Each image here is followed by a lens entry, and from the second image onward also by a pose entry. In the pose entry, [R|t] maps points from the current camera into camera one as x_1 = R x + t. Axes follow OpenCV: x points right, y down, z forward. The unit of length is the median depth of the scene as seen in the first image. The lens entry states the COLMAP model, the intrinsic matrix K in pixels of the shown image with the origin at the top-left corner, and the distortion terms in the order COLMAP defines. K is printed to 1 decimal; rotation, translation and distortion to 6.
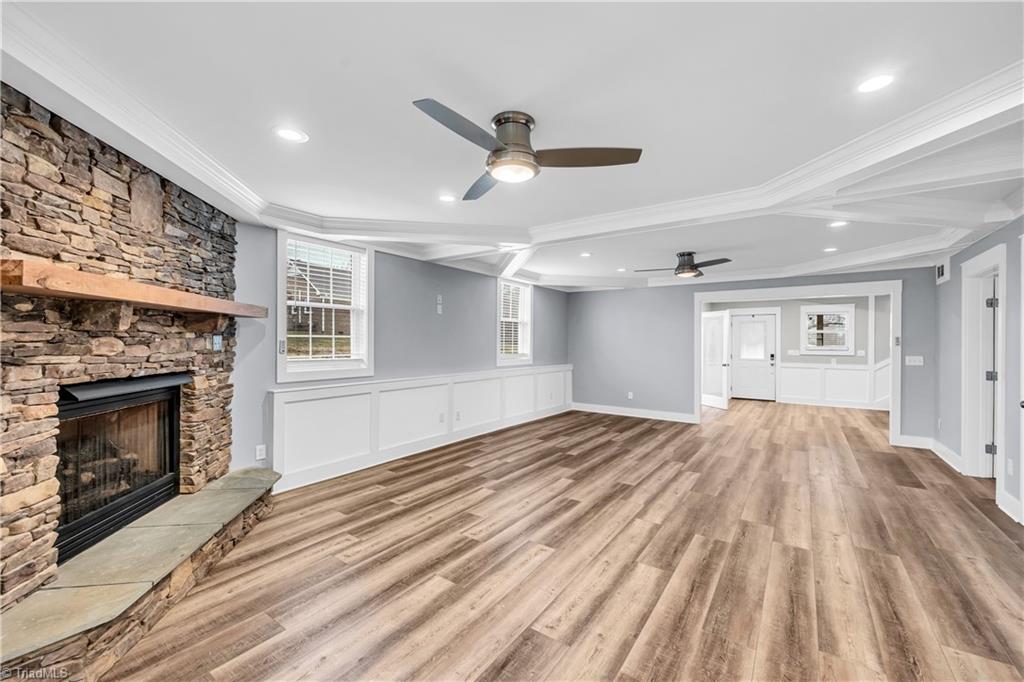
lens RADIAL K [[397.7, 0, 527.7], [0, 397.7, 337.8], [0, 0, 1]] dist [0.000882, 0.000275]
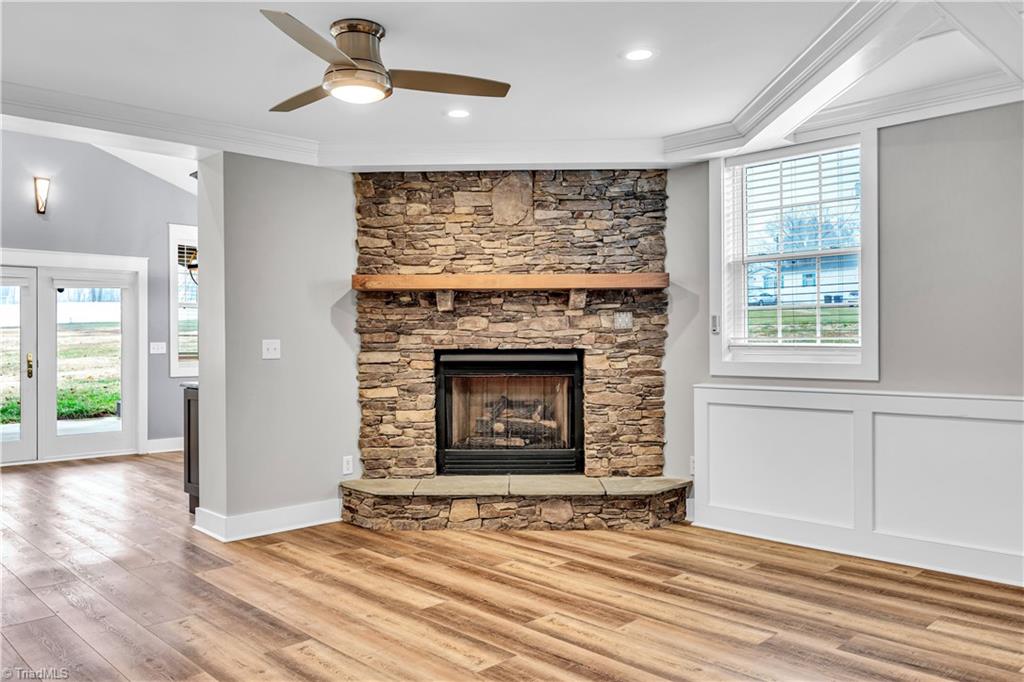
lens RADIAL K [[784.1, 0, 512.0], [0, 784.1, 341.0], [0, 0, 1]] dist [-0.004655, 0.000879]
pose [[-0.177226, 0.000436, -0.984170, 1.201847], [0.014498, 0.999893, -0.002168, 0.071426], [0.984063, -0.014653, -0.177214, 1.307224]]
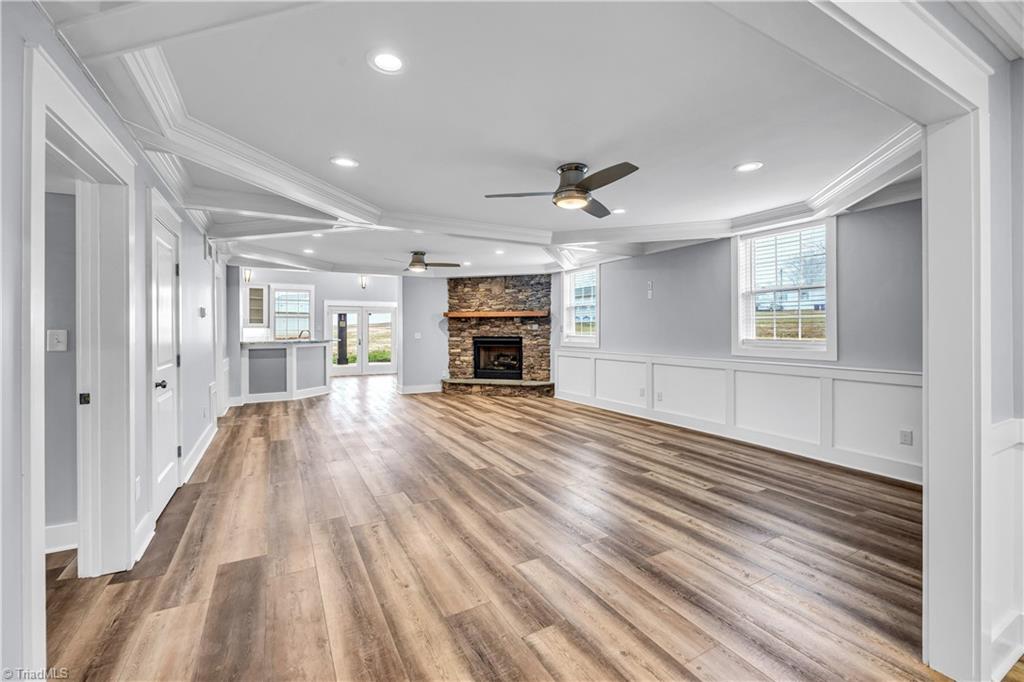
lens RADIAL K [[397.7, 0, 527.7], [0, 397.7, 337.8], [0, 0, 1]] dist [0.000882, 0.000275]
pose [[-0.386960, 0.005668, -0.922079, 1.964900], [0.006753, 0.999972, 0.003313, 0.089847], [0.922072, -0.004945, -0.386988, 2.390684]]
